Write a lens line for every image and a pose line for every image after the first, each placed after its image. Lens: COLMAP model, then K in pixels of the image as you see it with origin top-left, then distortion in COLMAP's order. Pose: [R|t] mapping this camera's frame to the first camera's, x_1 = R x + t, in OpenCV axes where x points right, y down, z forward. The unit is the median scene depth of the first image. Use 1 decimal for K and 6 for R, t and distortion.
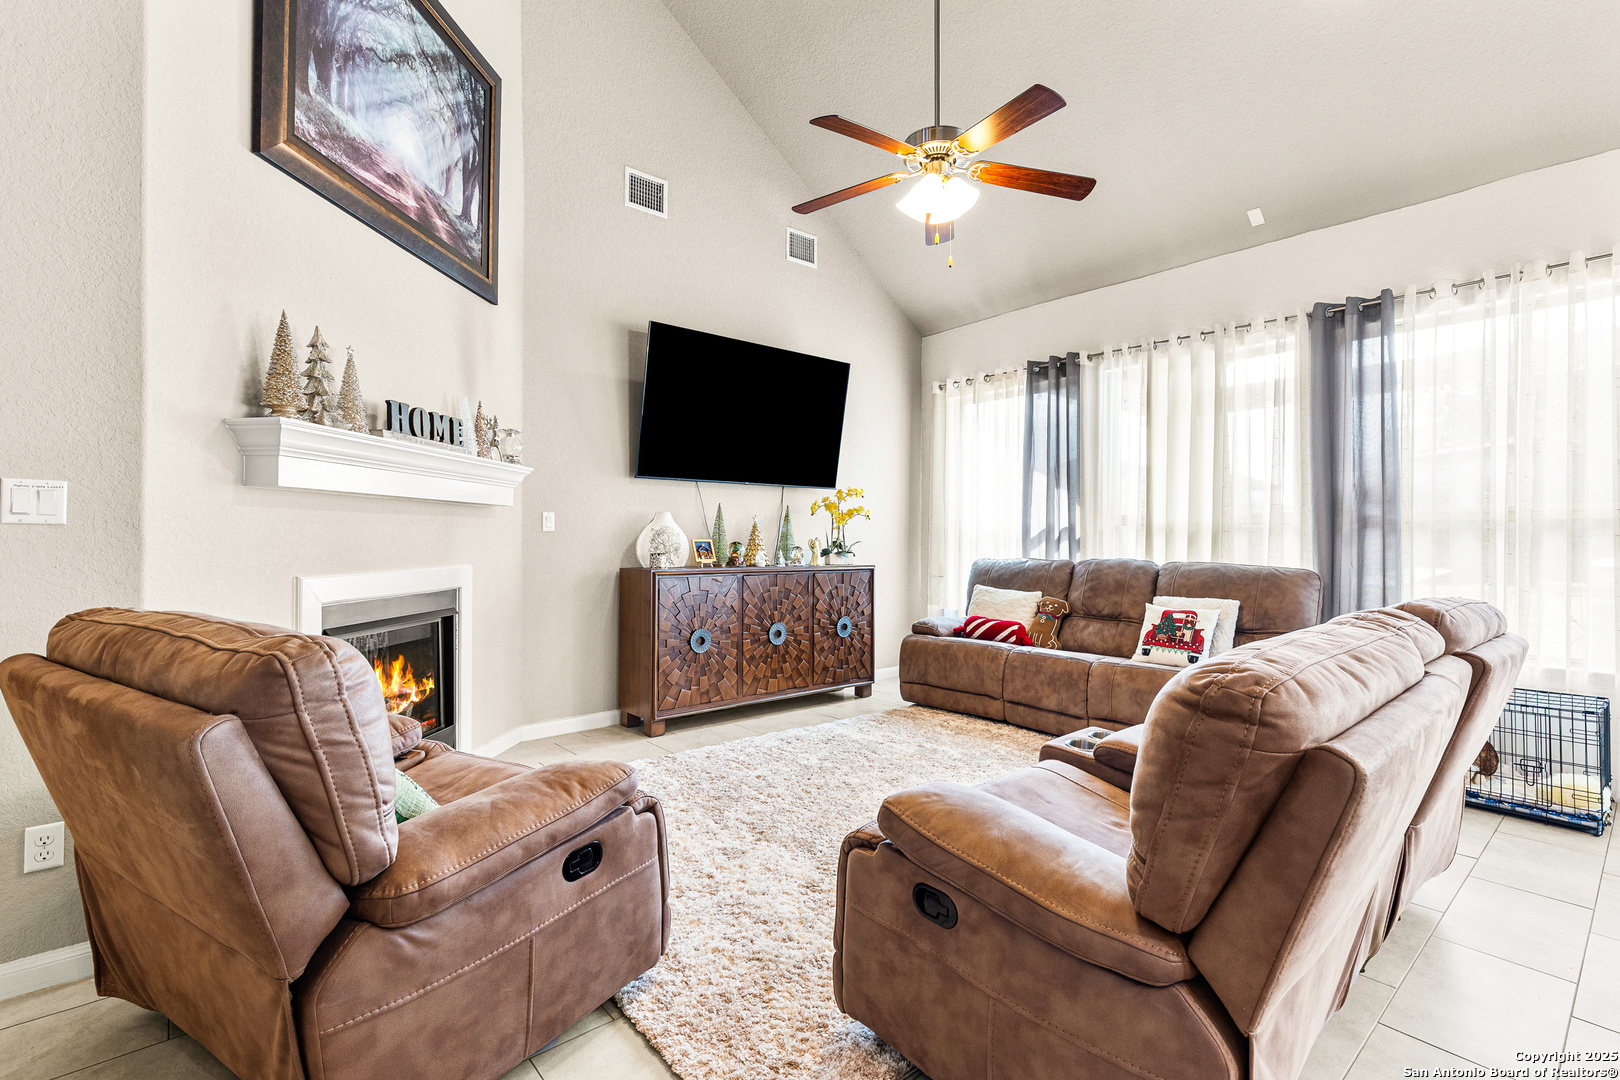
lens RADIAL K [[734.6, 0, 823.9], [0, 734.6, 536.6], [0, 0, 1]] dist [0.008986, -0.001423]
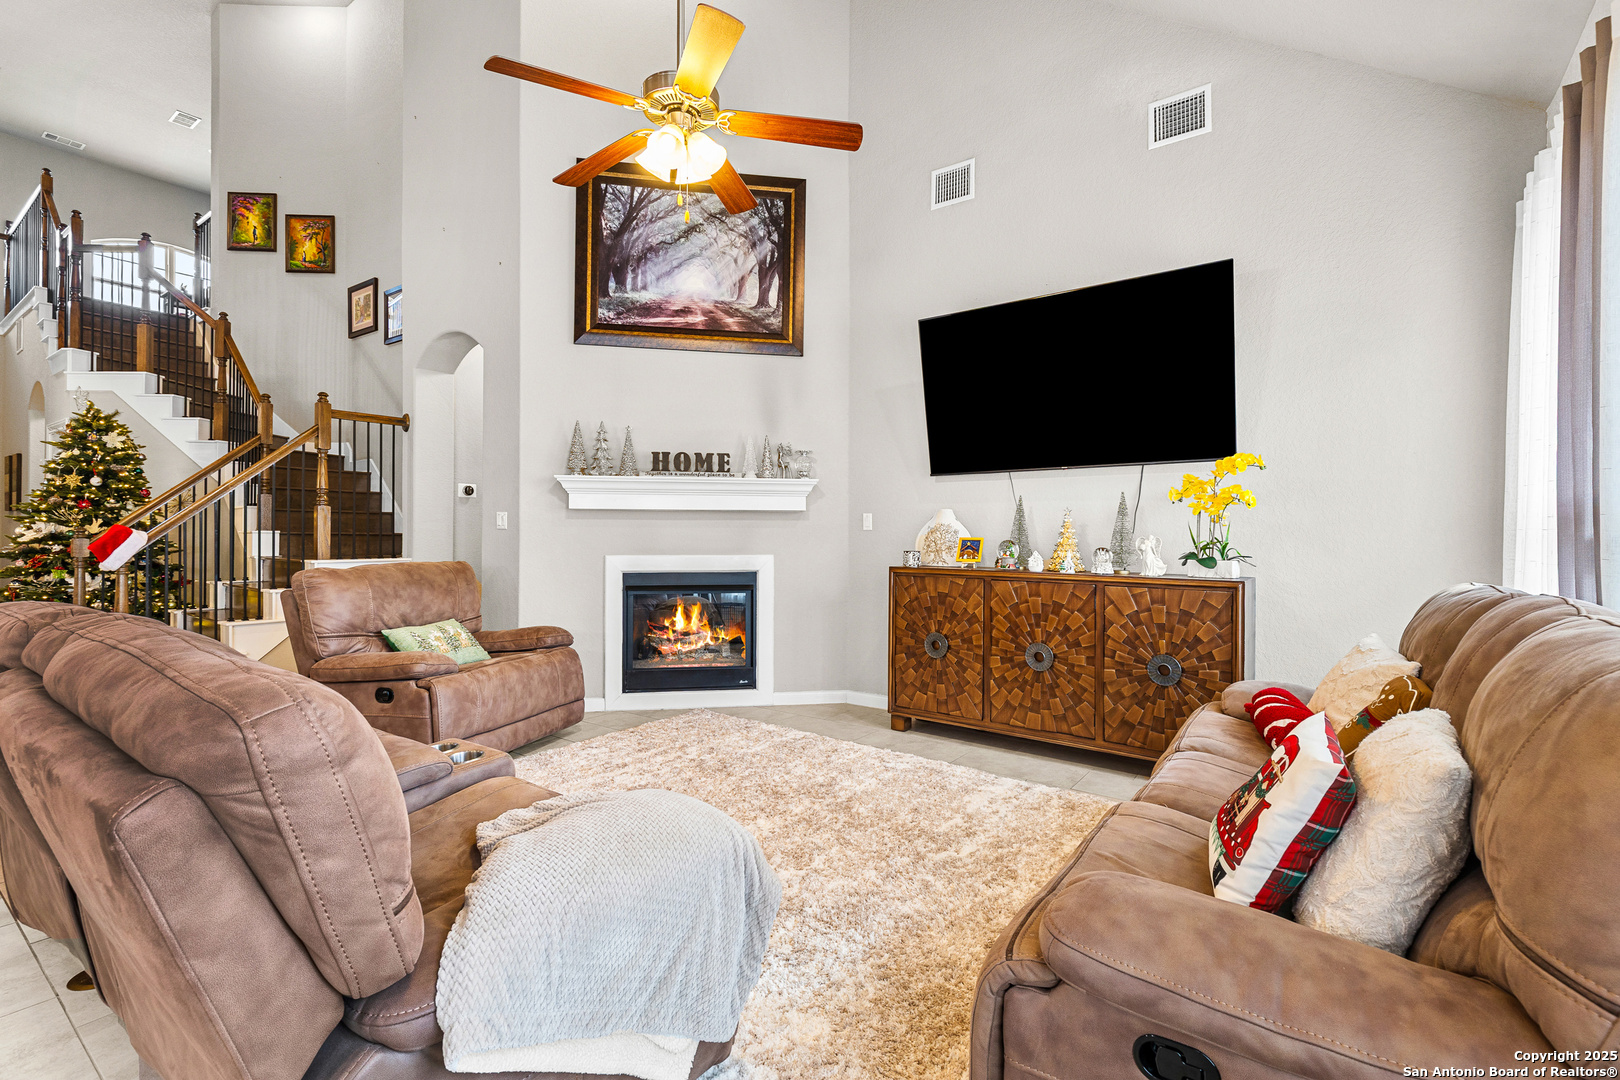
lens RADIAL K [[734.6, 0, 822.5], [0, 734.6, 537.4], [0, 0, 1]] dist [0.008986, -0.001423]
pose [[0.223910, 0.001802, -0.974608, 0.887267], [-0.001192, 0.999998, 0.001575, 0.002413], [0.974609, 0.000810, 0.223911, 0.802236]]
